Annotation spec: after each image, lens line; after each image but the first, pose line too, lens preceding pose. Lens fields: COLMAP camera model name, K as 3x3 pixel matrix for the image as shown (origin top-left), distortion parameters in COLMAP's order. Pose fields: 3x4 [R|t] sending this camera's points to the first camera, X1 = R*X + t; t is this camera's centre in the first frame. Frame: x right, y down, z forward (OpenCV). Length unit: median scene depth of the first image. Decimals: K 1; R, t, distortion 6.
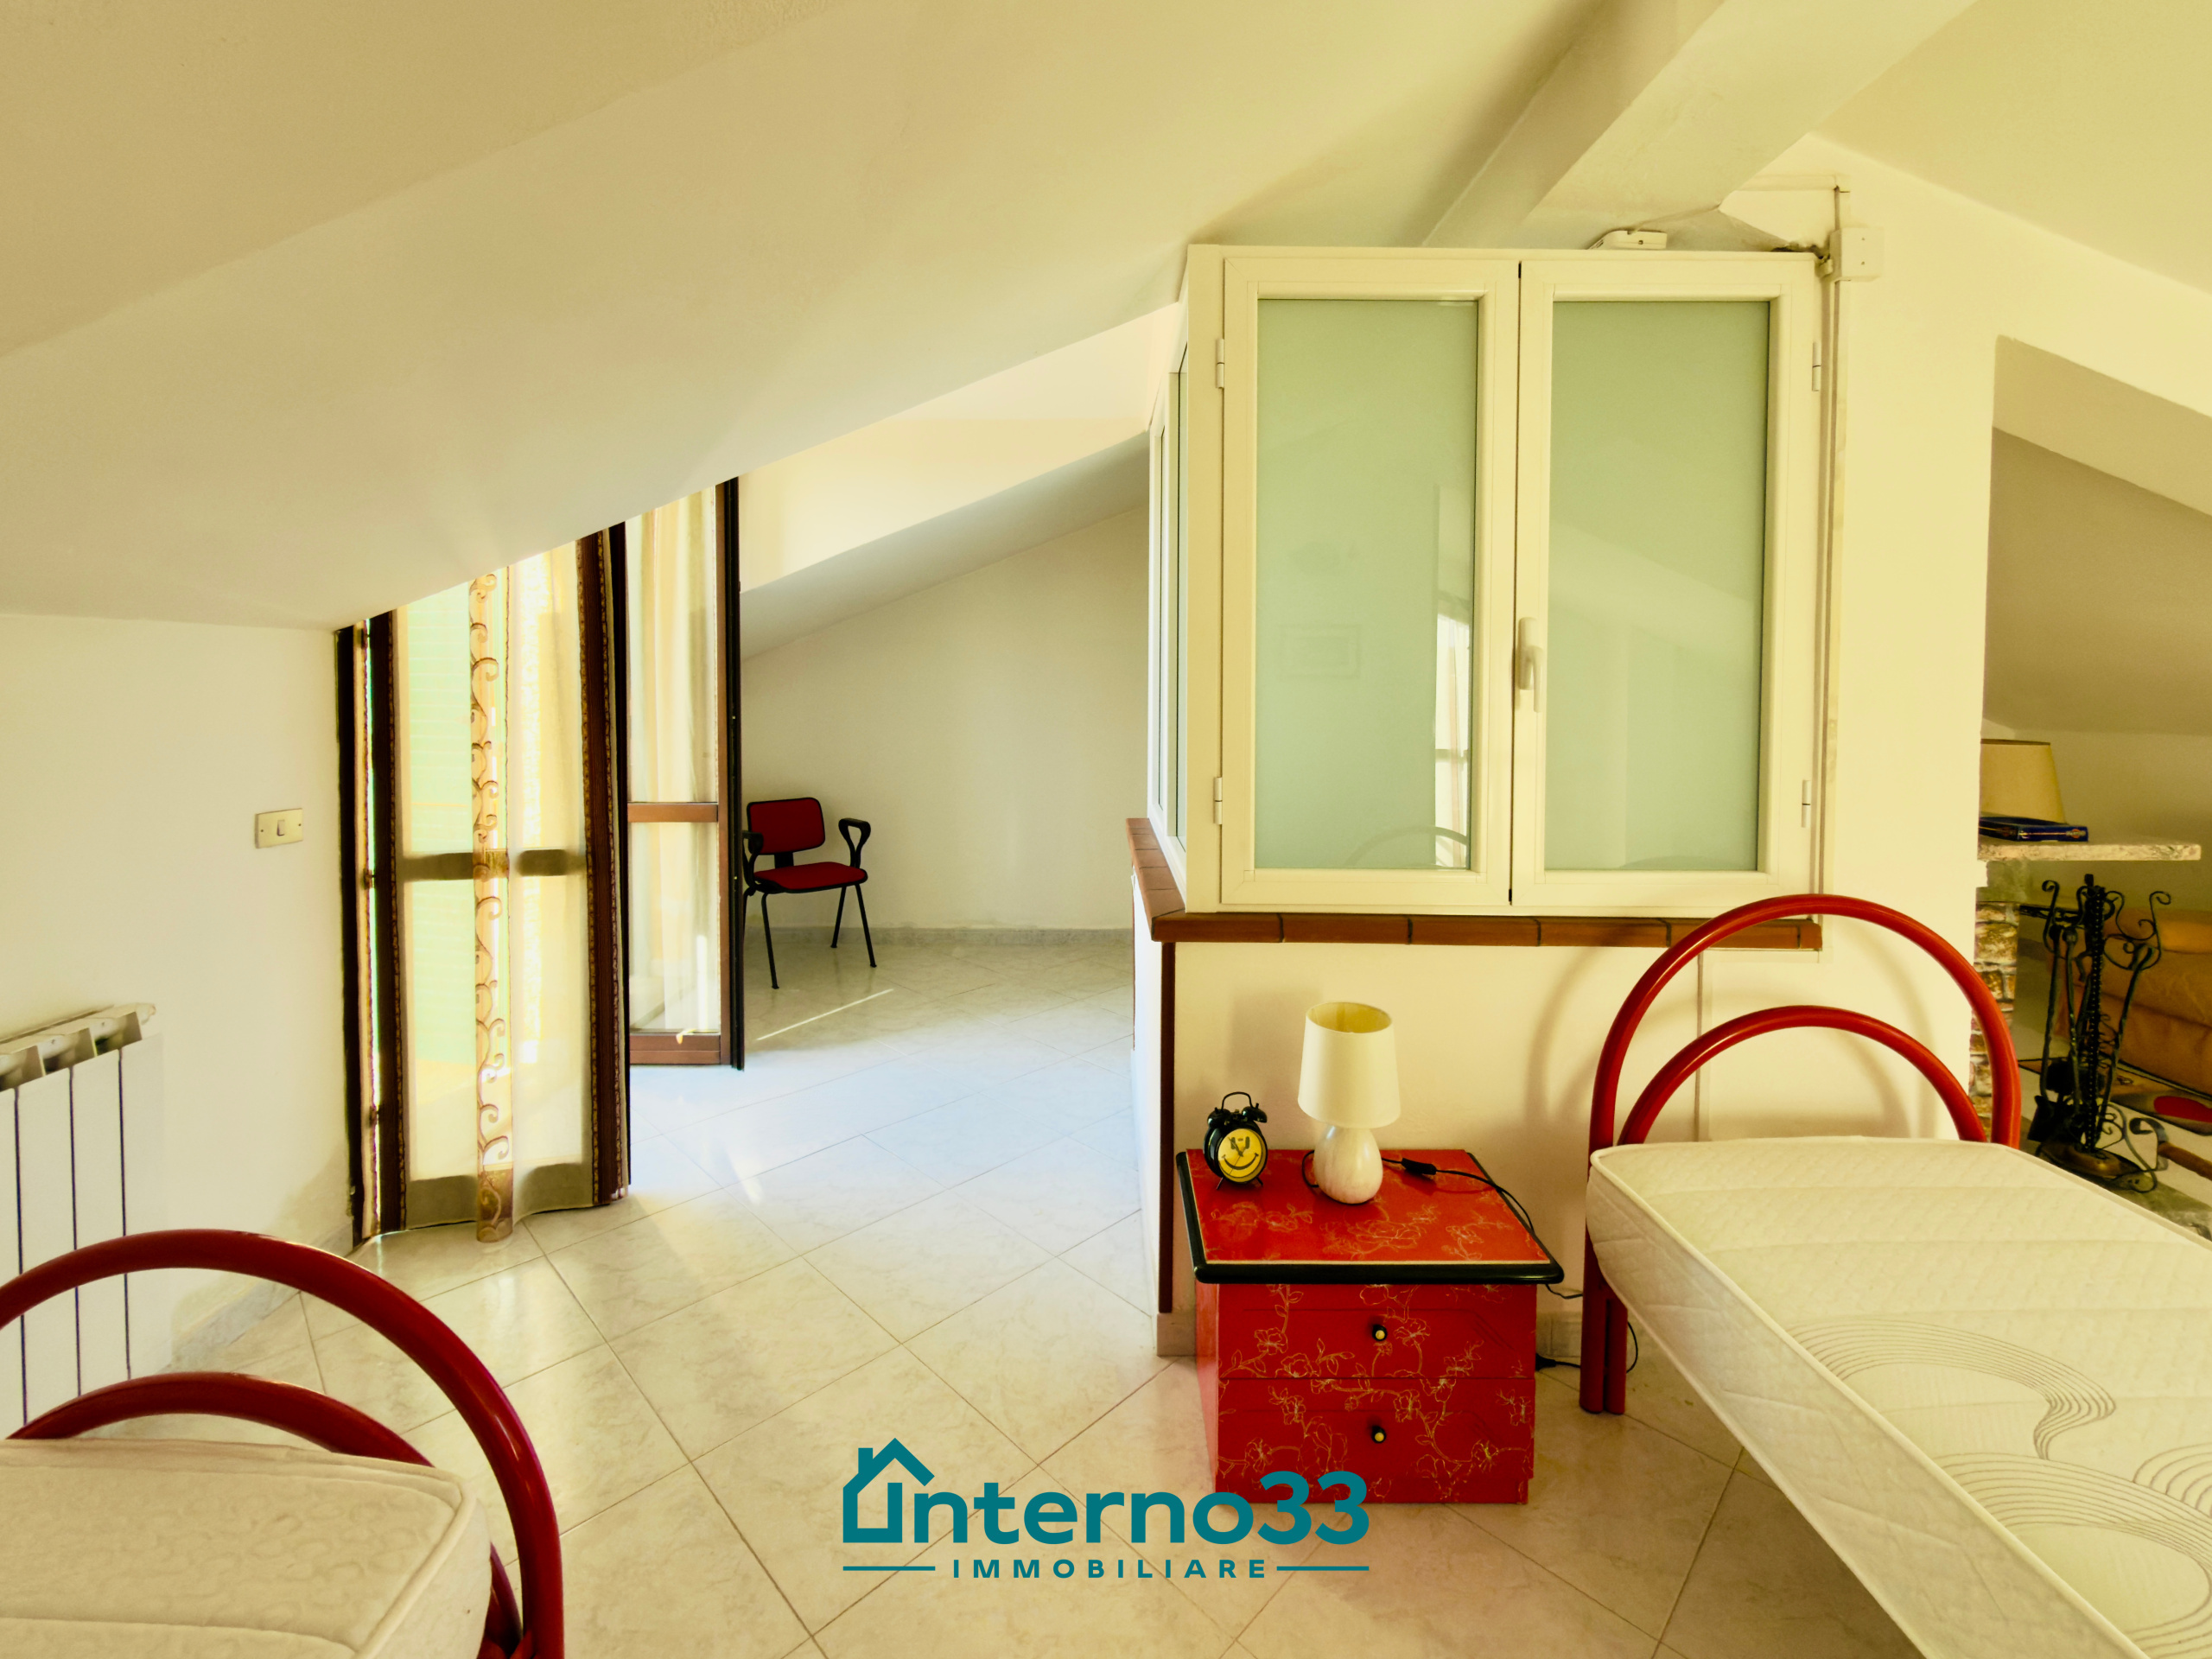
lens RADIAL K [[1001.0, 0, 1107.9], [0, 1001.0, 677.7], [0, 0, 1]] dist [-0.000055, -0.000364]
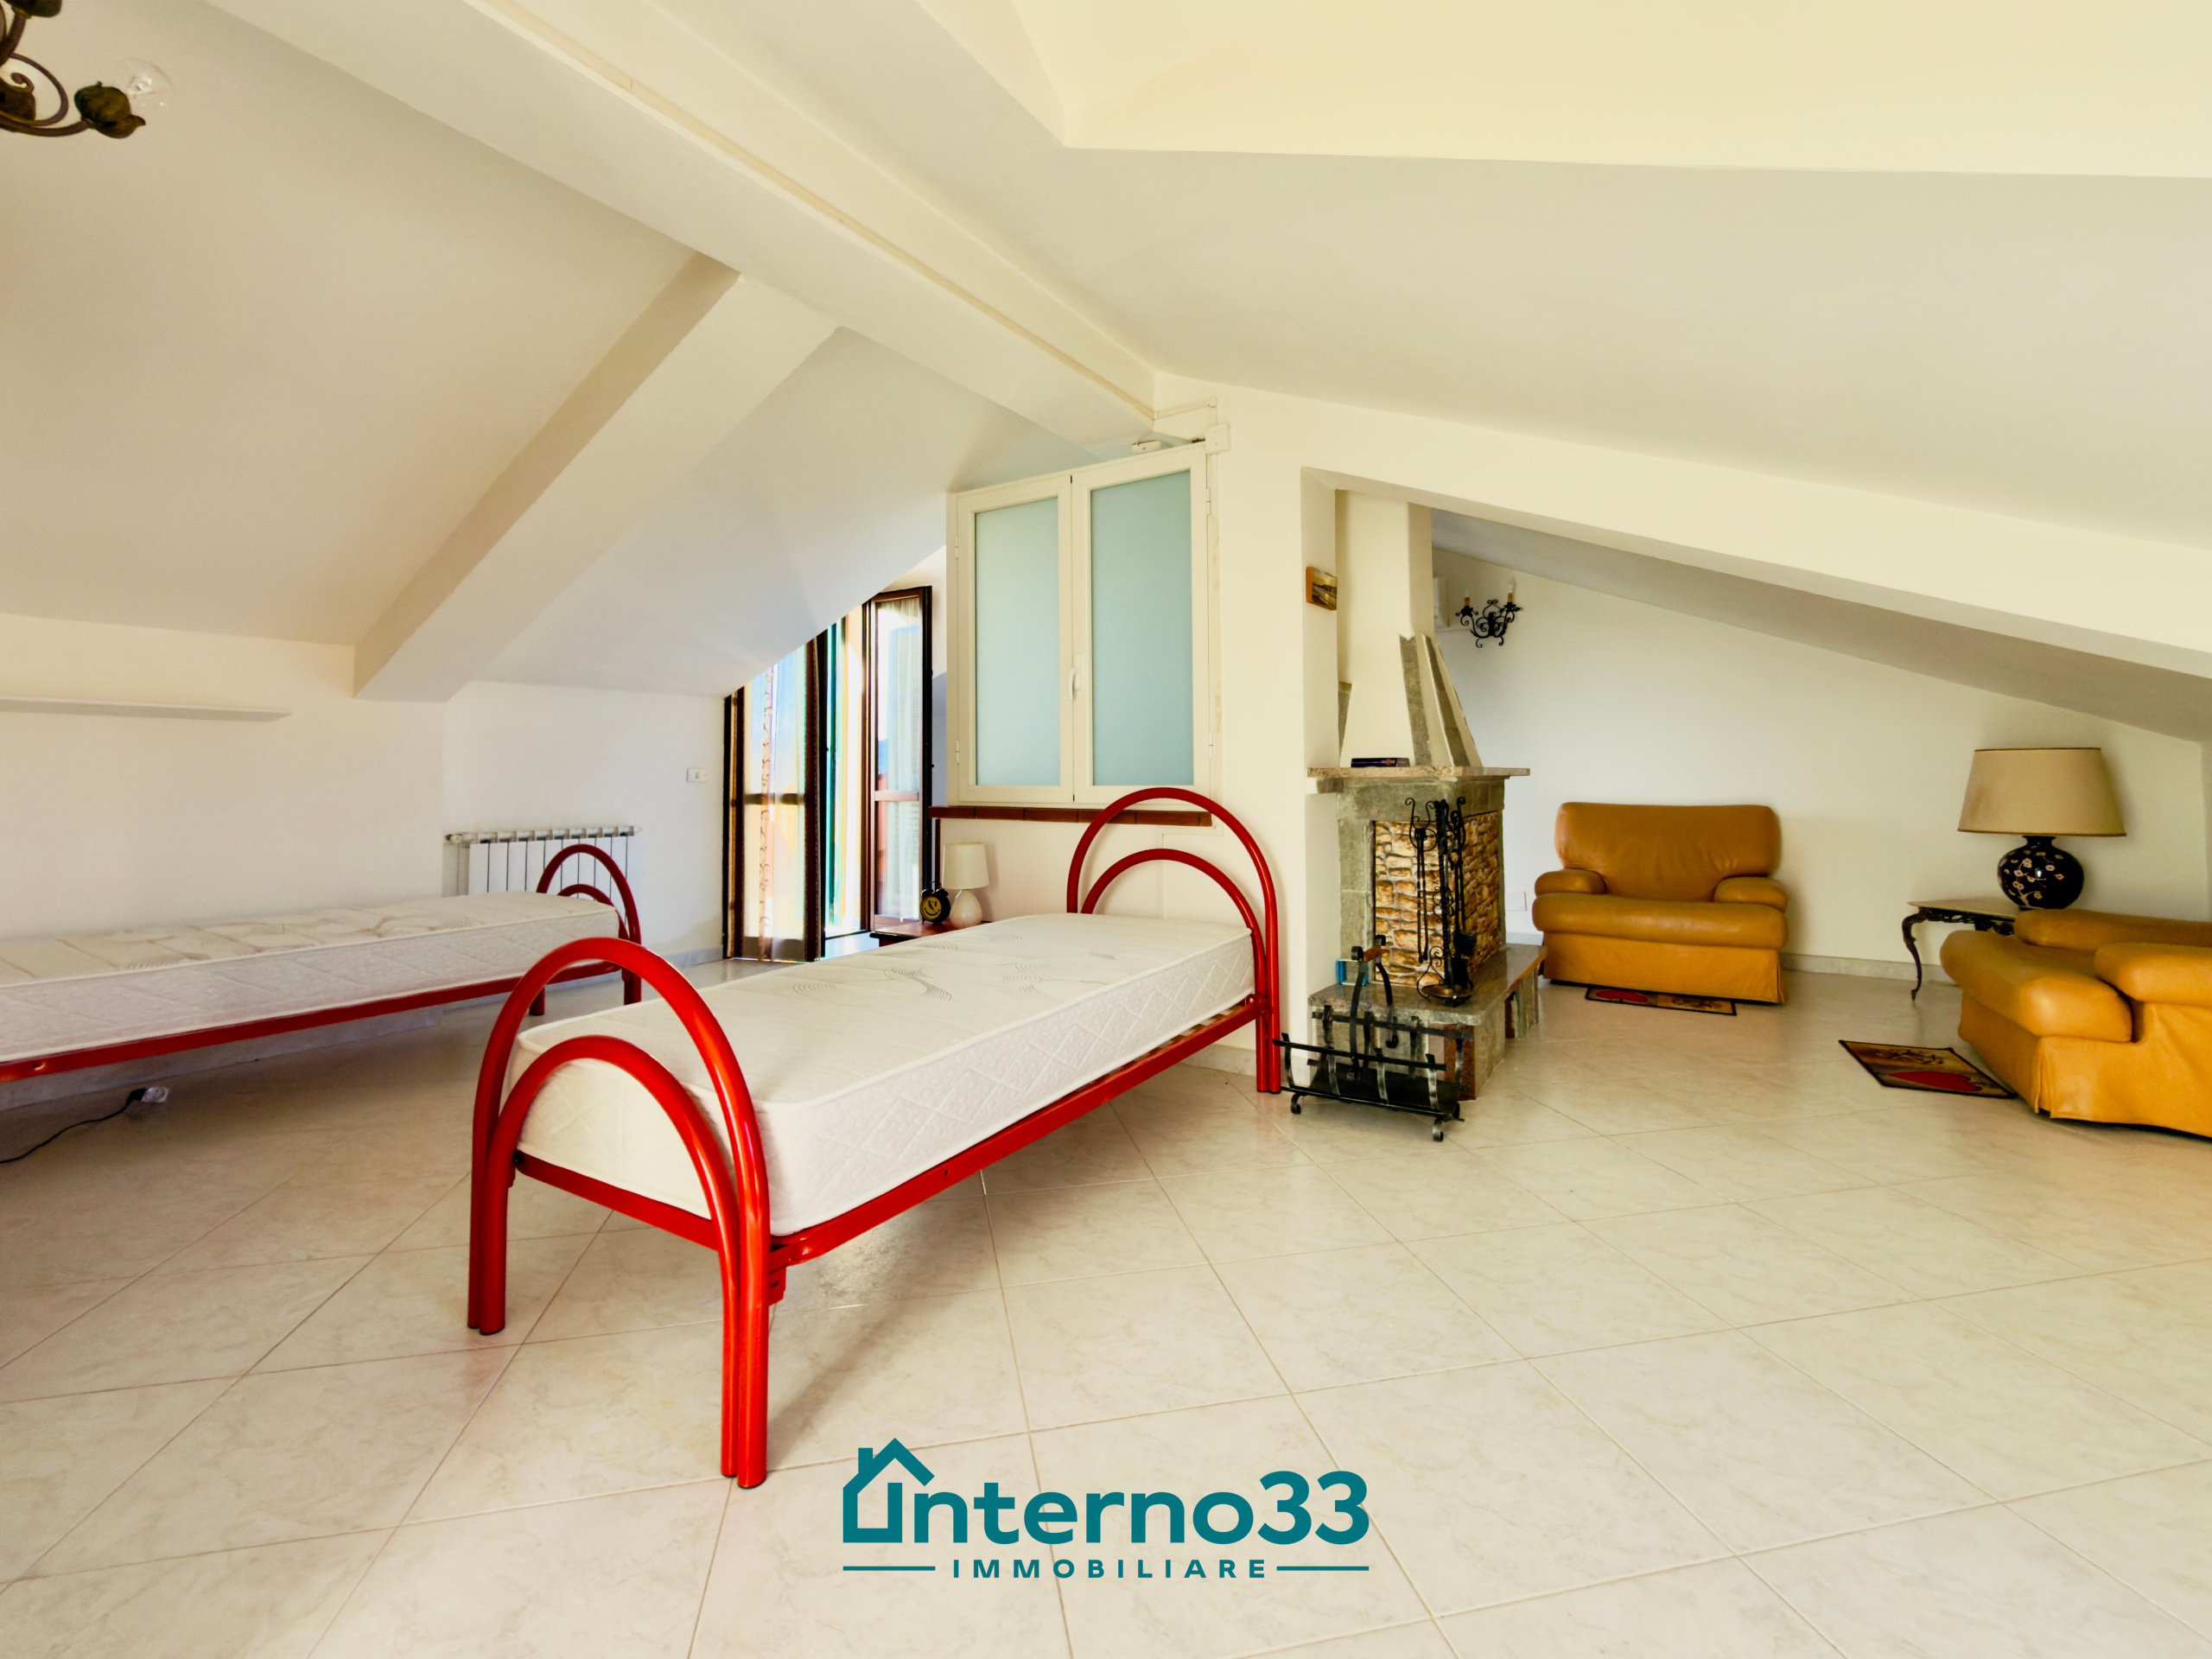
lens RADIAL K [[970.6, 0, 1115.9], [0, 970.6, 739.7], [0, 0, 1]] dist [-0.000096, 0.000070]
pose [[0.853241, -0.026202, -0.520859, 1.197511], [-0.001772, 0.998586, -0.053136, 0.172135], [0.521514, 0.046261, 0.851988, -0.462337]]
